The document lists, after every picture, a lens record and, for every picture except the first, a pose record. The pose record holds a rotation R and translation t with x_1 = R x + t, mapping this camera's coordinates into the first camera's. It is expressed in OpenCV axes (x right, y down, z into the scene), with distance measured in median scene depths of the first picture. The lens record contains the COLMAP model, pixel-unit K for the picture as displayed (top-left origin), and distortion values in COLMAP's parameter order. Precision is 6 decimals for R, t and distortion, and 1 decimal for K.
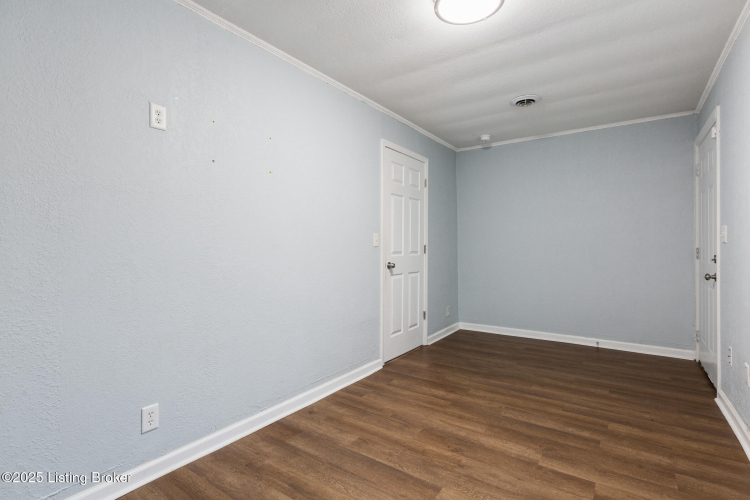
lens RADIAL K [[364.0, 0, 375.0], [0, 364.0, 250.0], [0, 0, 1]] dist [0.000261, -0.000134]
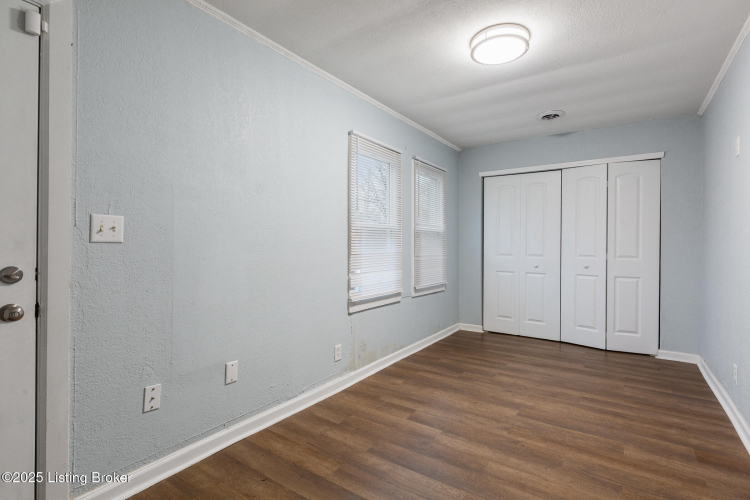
lens RADIAL K [[364.0, 0, 375.0], [0, 364.0, 250.0], [0, 0, 1]] dist [0.000261, -0.000134]
pose [[-0.999988, -0.000158, -0.004860, 0.623236], [-0.000283, 0.999669, 0.025708, -0.027549], [0.004854, 0.025709, -0.999658, 2.009697]]
